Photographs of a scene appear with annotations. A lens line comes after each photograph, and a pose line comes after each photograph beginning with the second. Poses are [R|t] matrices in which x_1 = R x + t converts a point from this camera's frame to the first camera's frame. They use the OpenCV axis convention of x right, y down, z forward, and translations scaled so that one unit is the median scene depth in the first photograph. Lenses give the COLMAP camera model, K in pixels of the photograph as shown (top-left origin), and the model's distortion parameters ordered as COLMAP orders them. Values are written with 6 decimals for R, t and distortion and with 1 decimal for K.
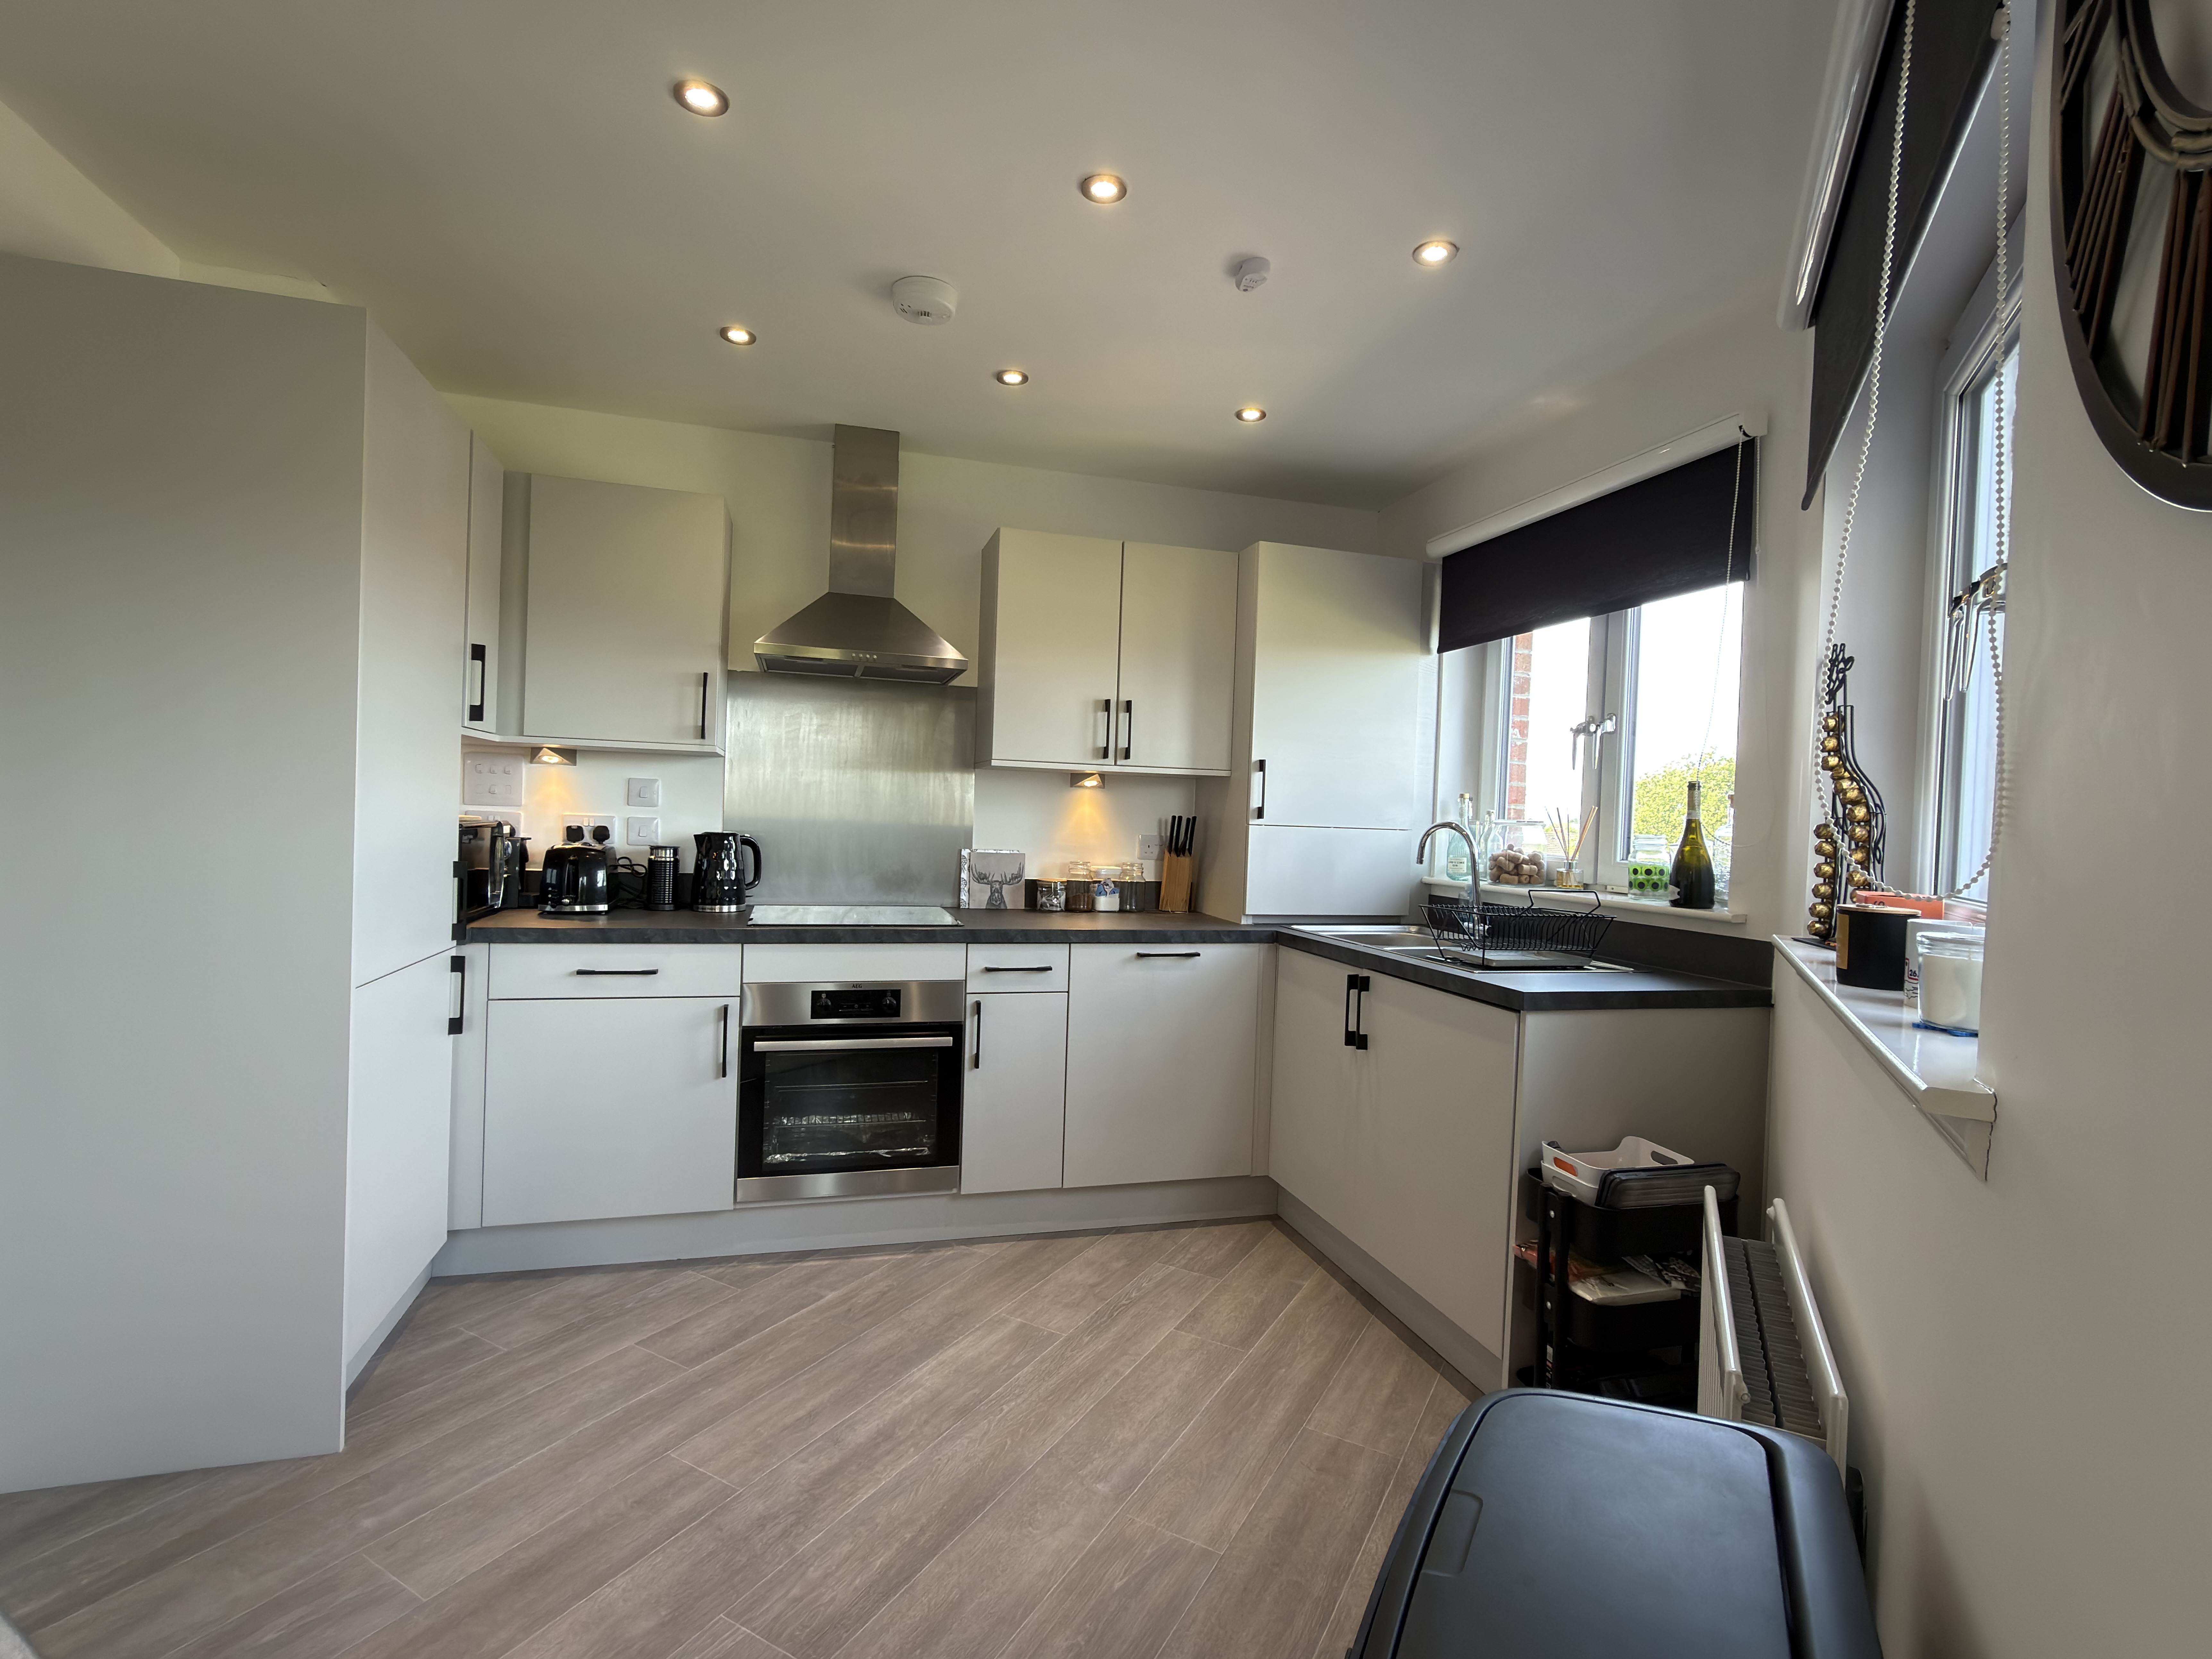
lens RADIAL K [[1034.4, 0, 1095.3], [0, 1034.4, 827.3], [0, 0, 1]] dist [0.001493, -0.000018]
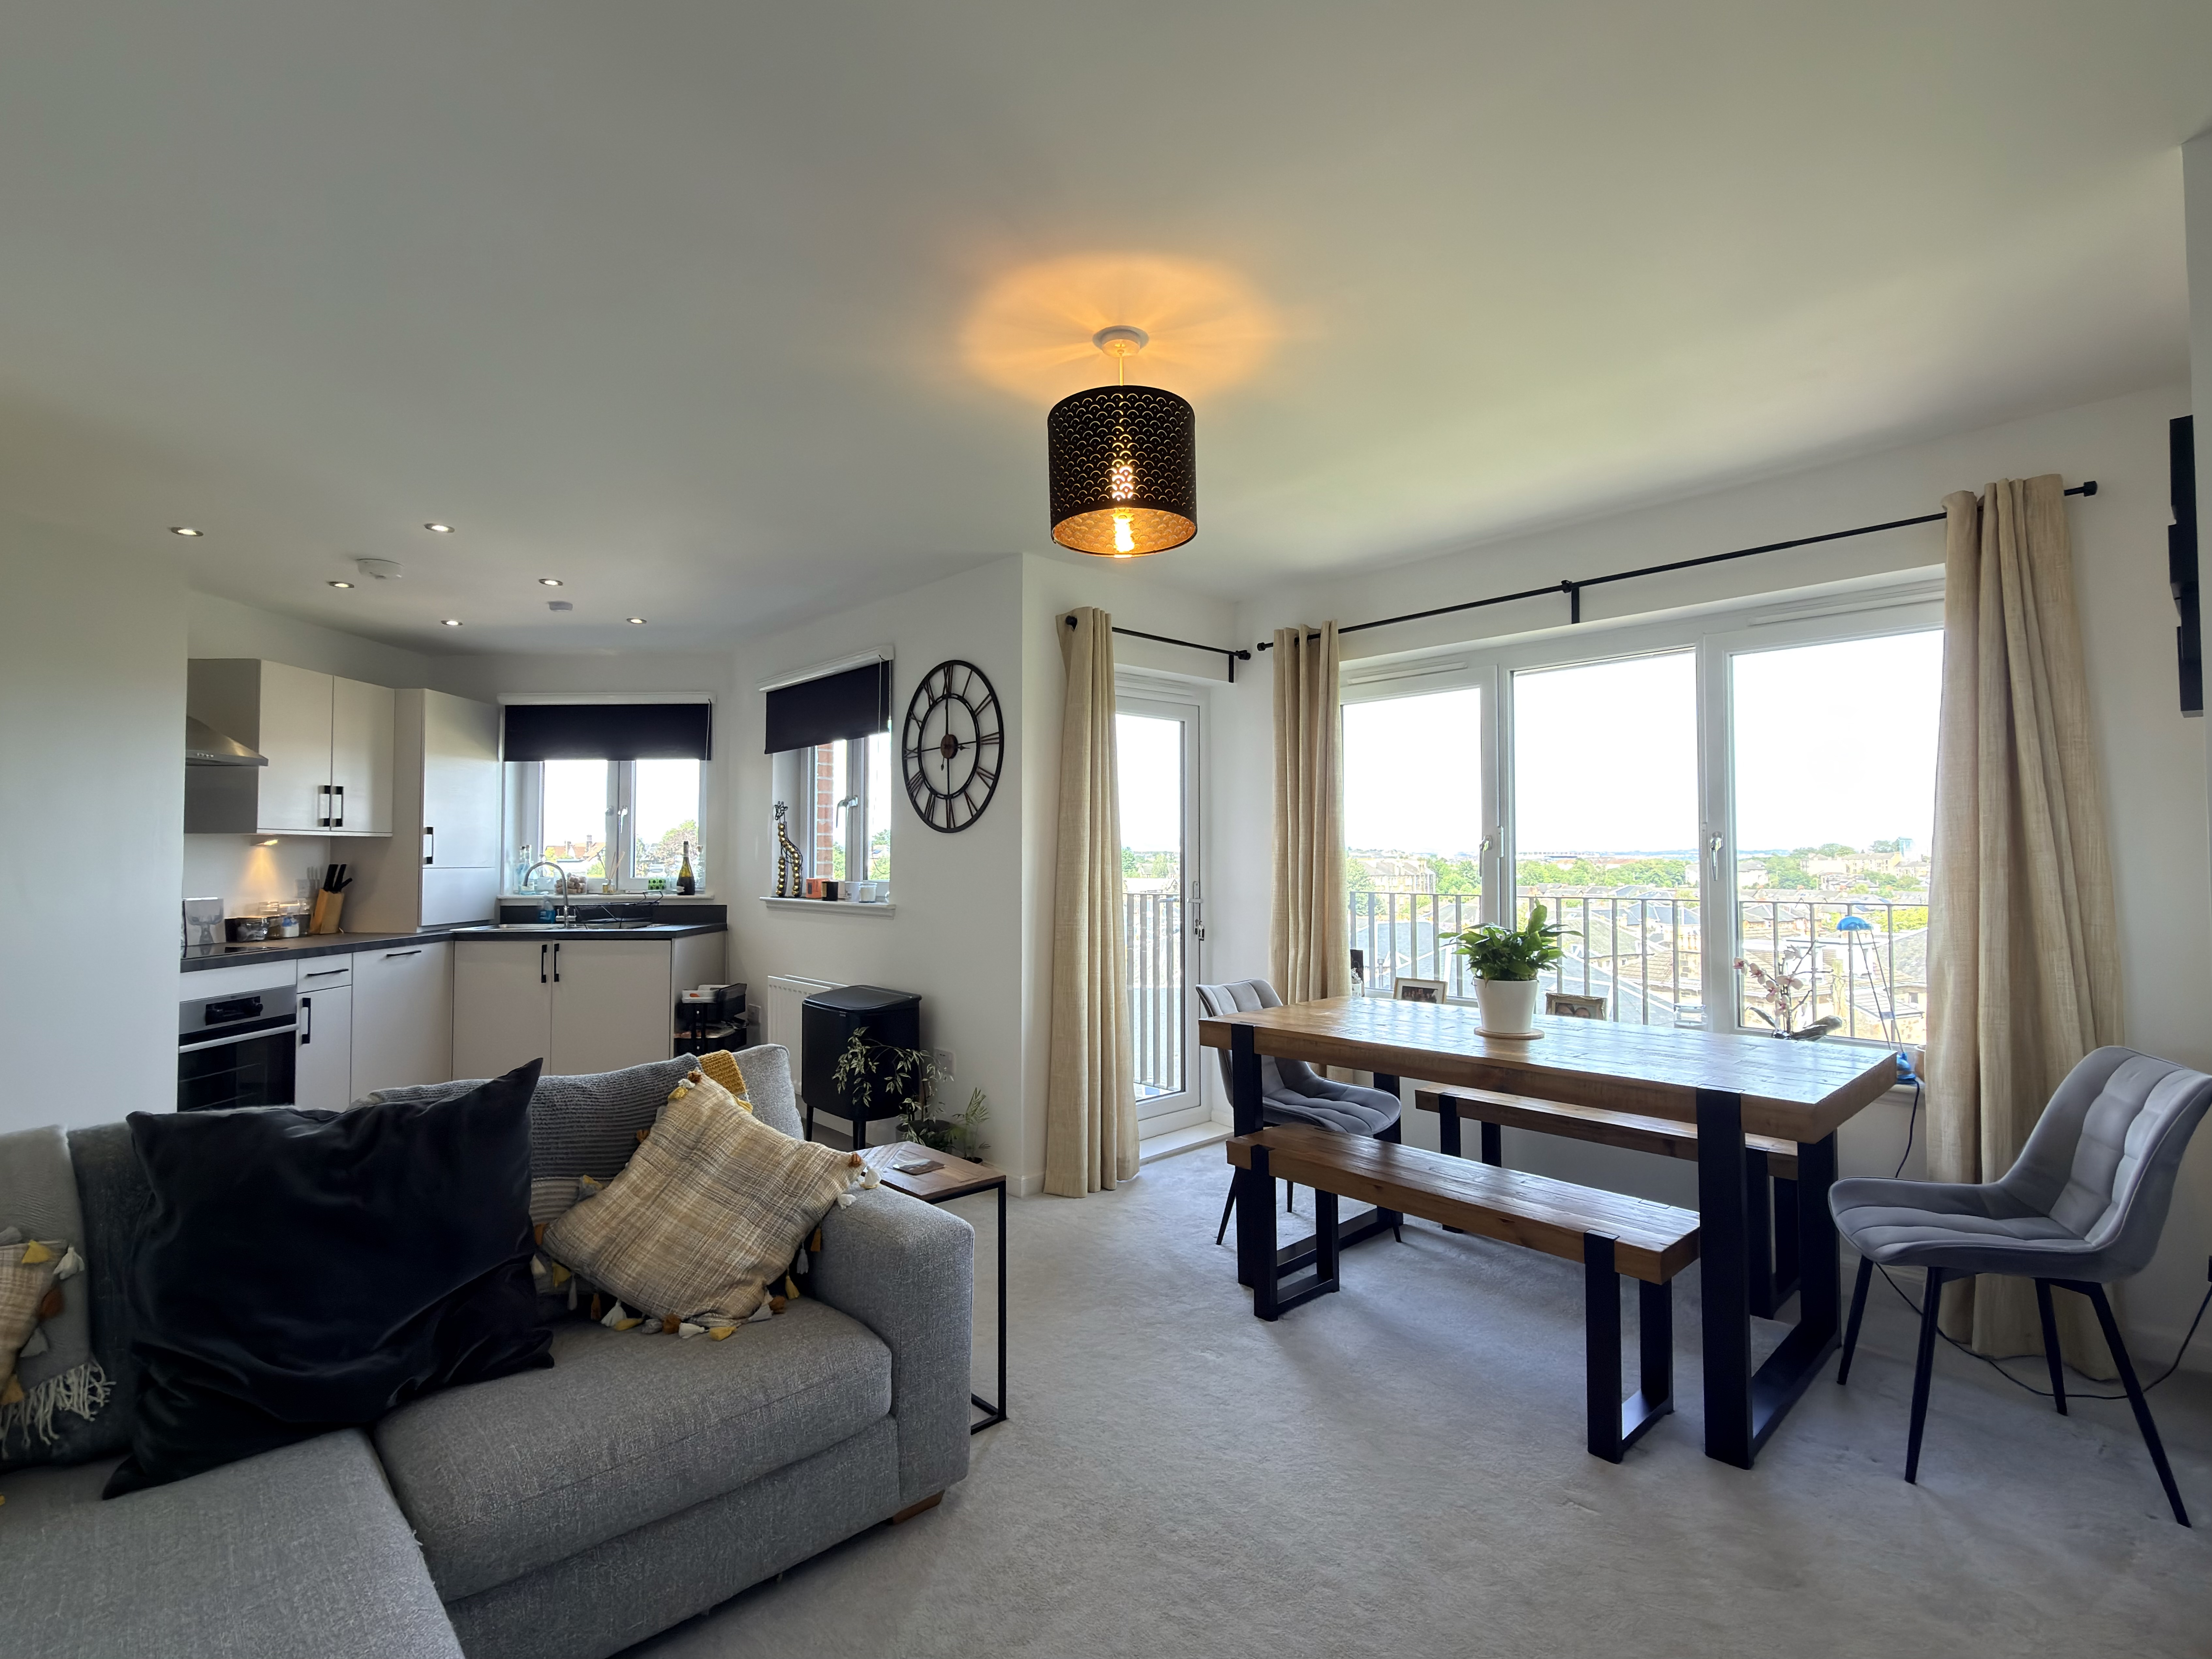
lens RADIAL K [[1034.3, 0, 1095.3], [0, 1034.3, 827.3], [0, 0, 1]] dist [0.001493, -0.000018]
pose [[0.317484, -0.006942, 0.948238, -1.046363], [0.025374, 0.999677, -0.001177, -0.038126], [-0.947924, 0.024434, 0.317557, -0.479559]]
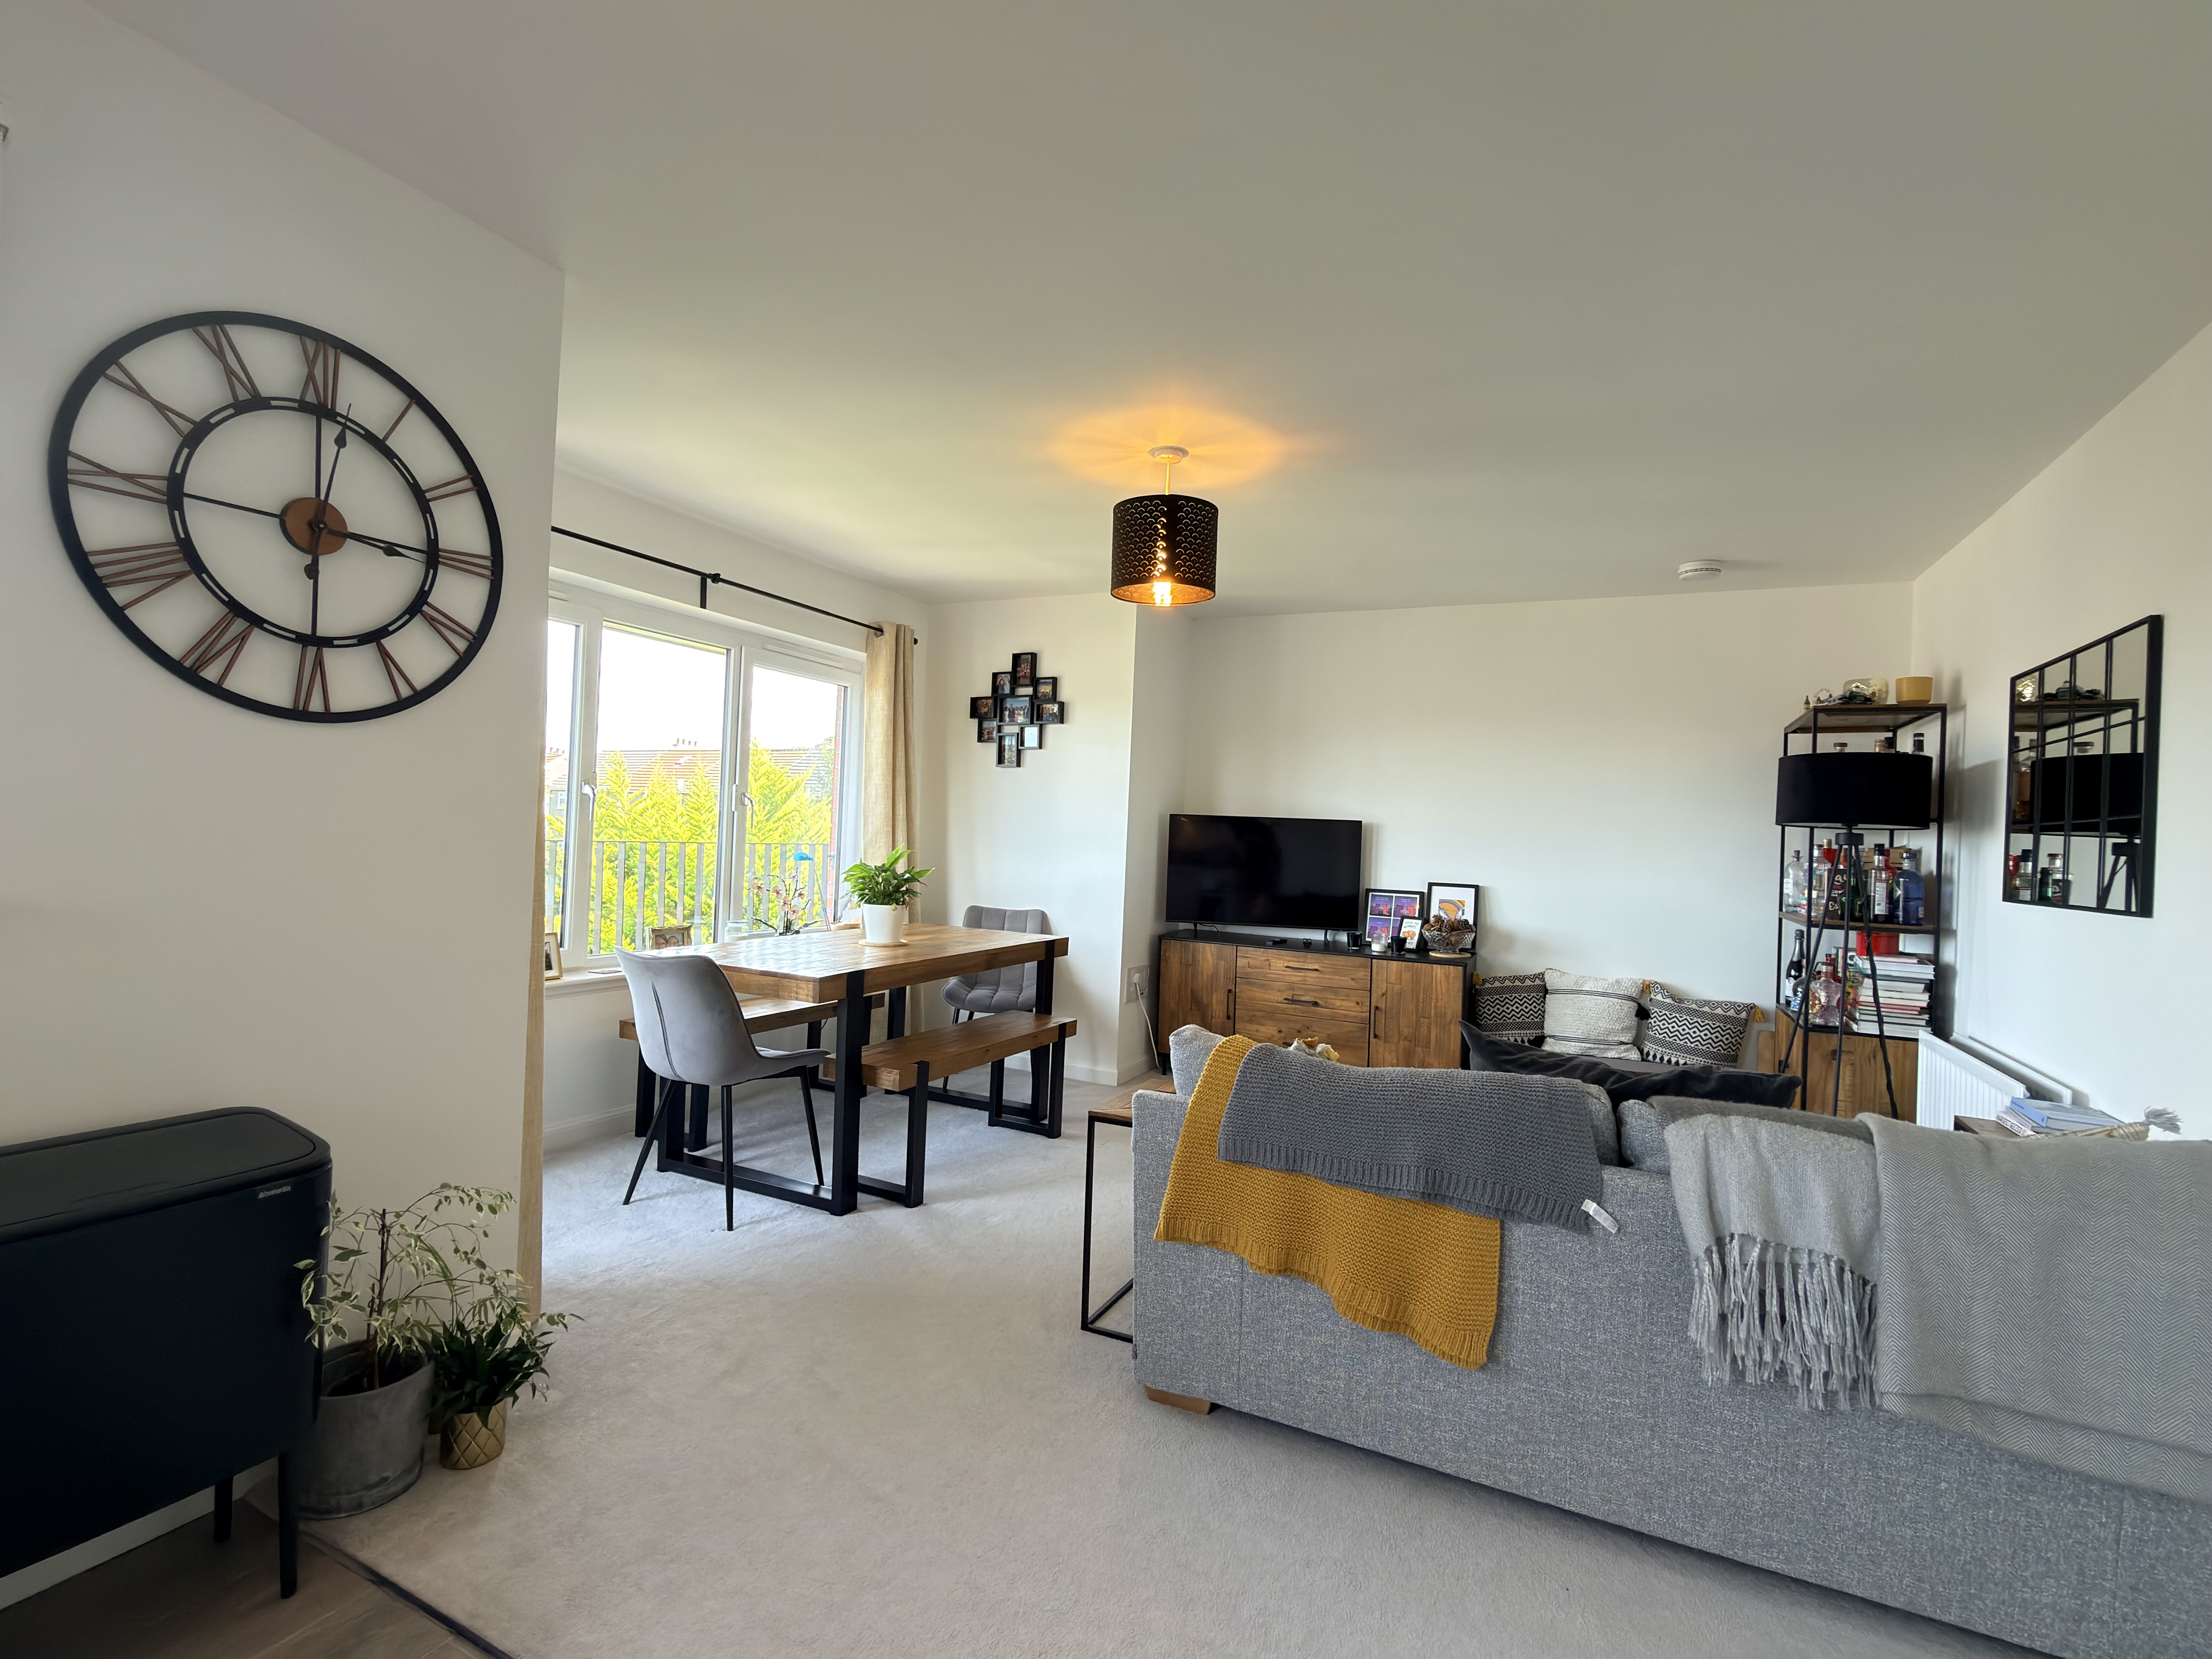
lens RADIAL K [[1034.4, 0, 1095.3], [0, 1034.4, 827.3], [0, 0, 1]] dist [0.001493, -0.000018]
pose [[-0.996144, -0.078645, -0.038884, -0.289507], [-0.078889, 0.996872, 0.004774, -0.015902], [0.038387, 0.007823, -0.999232, 0.706471]]
